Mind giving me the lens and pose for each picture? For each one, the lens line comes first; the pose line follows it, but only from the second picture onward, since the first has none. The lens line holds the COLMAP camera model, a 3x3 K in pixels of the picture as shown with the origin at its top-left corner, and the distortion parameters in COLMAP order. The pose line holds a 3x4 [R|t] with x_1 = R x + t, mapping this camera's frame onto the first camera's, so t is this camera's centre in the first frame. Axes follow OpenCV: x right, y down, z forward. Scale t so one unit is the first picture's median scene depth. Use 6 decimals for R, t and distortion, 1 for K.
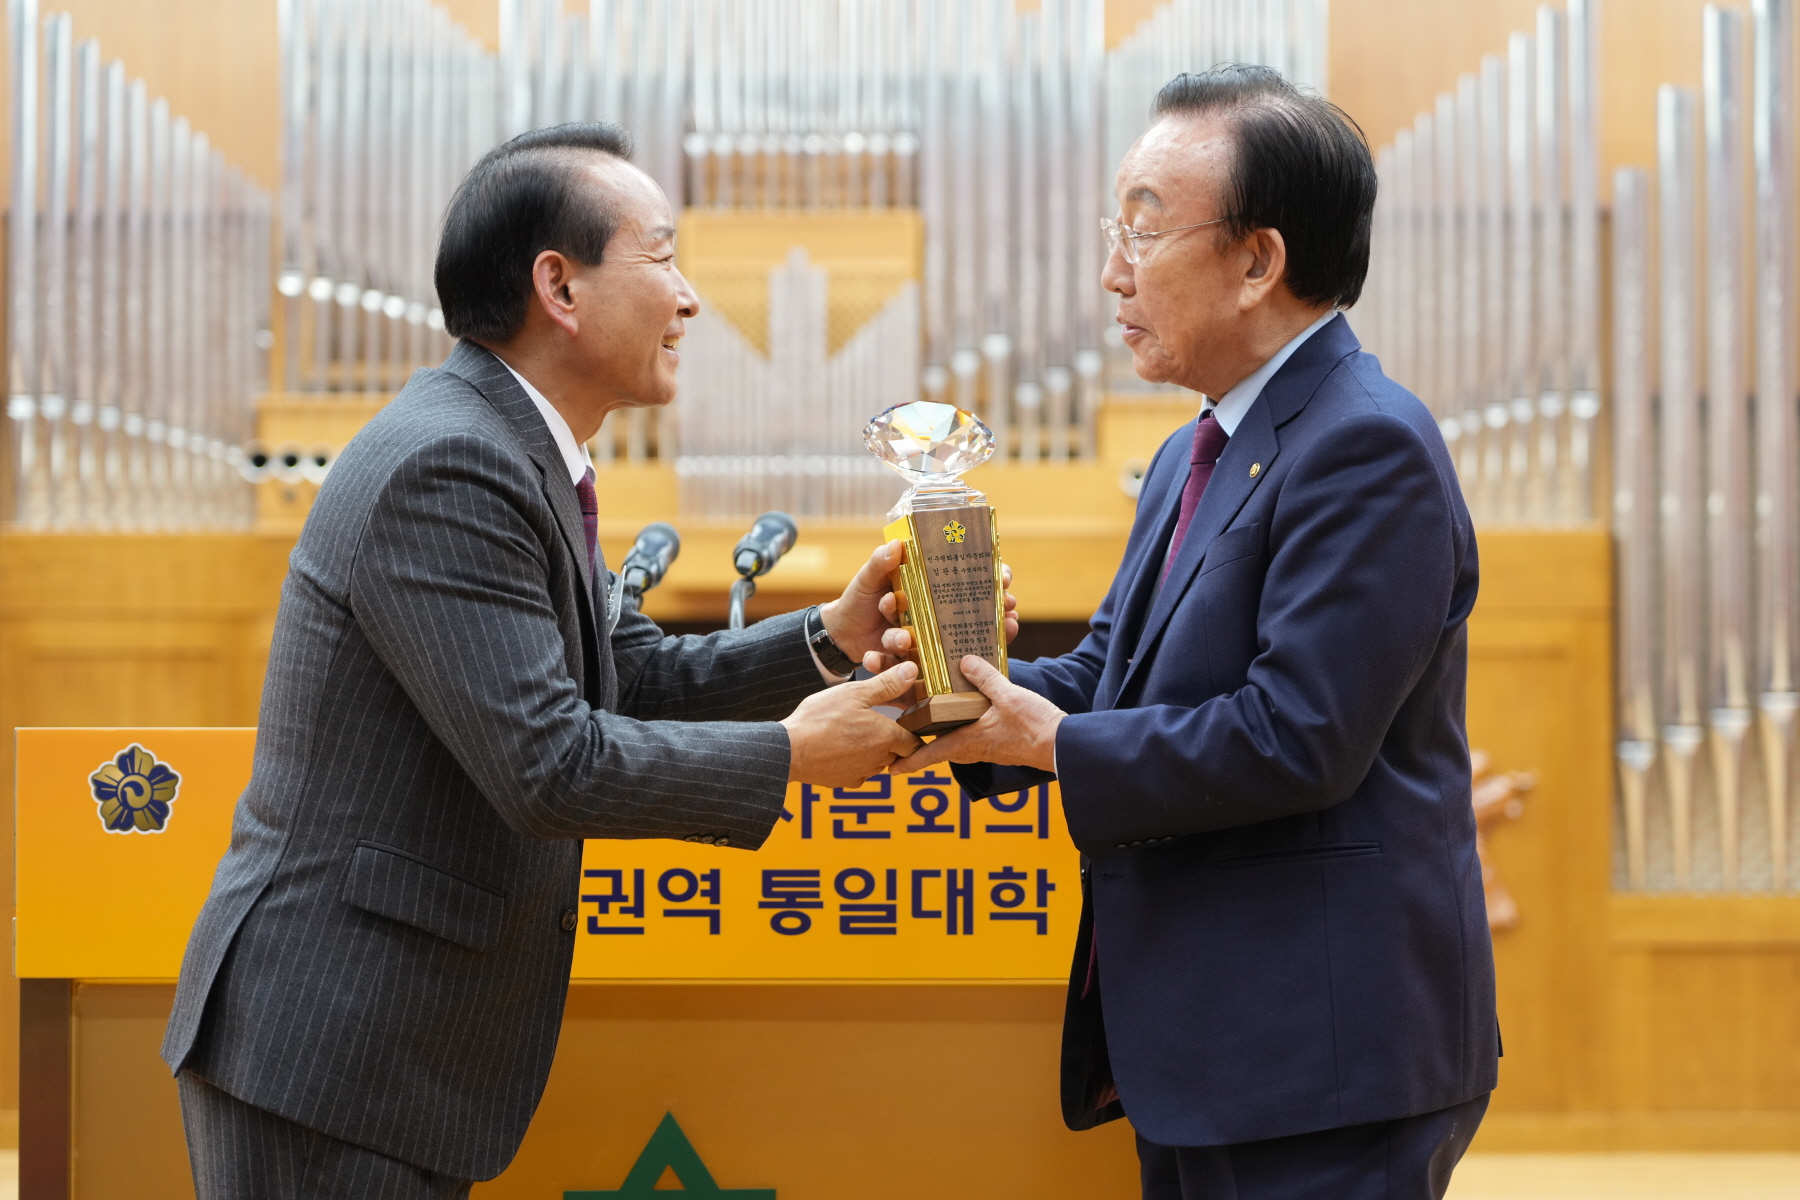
lens RADIAL K [[5402.0, 0, 912.8], [0, 5402.0, 590.0], [0, 0, 1]] dist [-0.037922, 0.000000]
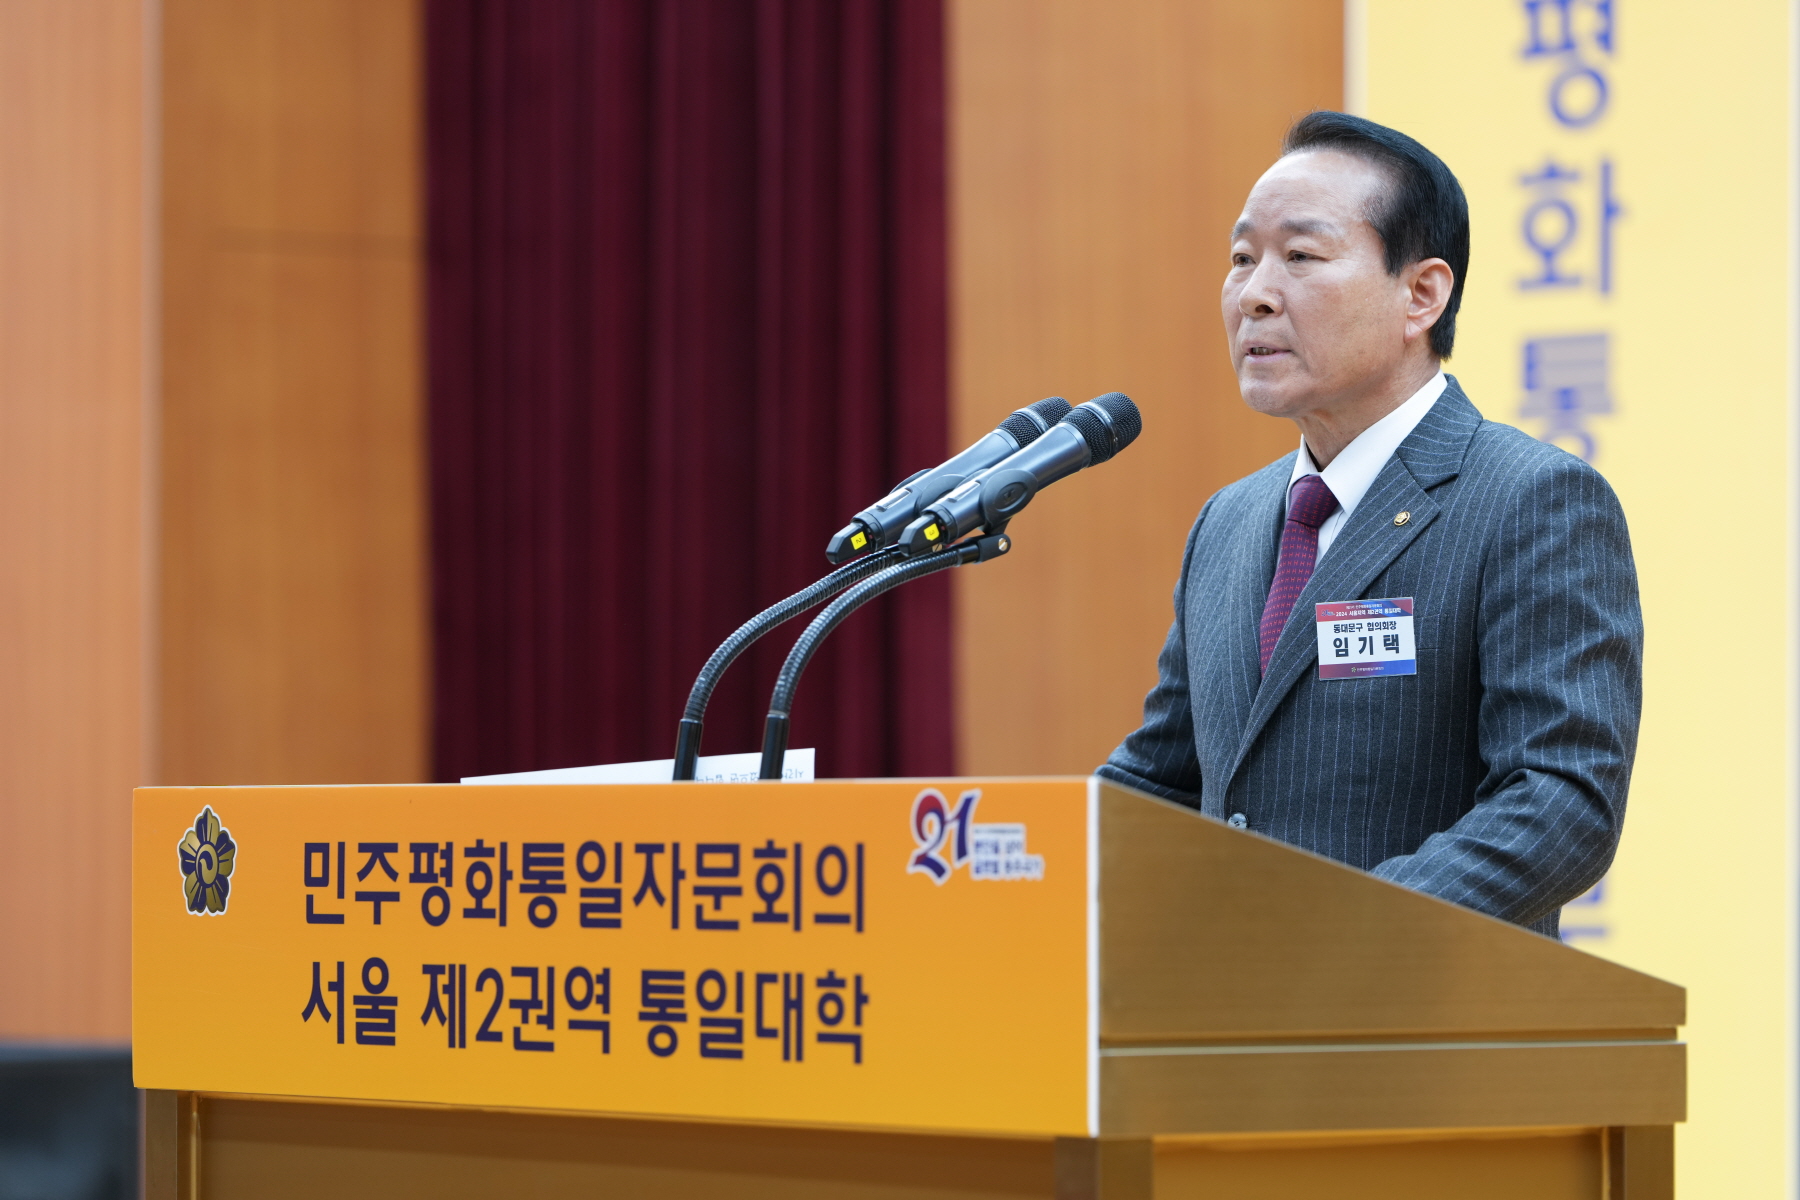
lens RADIAL K [[8579.5, 0, 903.9], [0, 8579.5, 584.0], [0, 0, 1]] dist [-0.534160, 0.000000]
pose [[0.572933, -0.025628, -0.819201, 0.975342], [0.030308, 0.999490, -0.010071, 0.011024], [0.819042, -0.019058, 0.573418, 0.343368]]
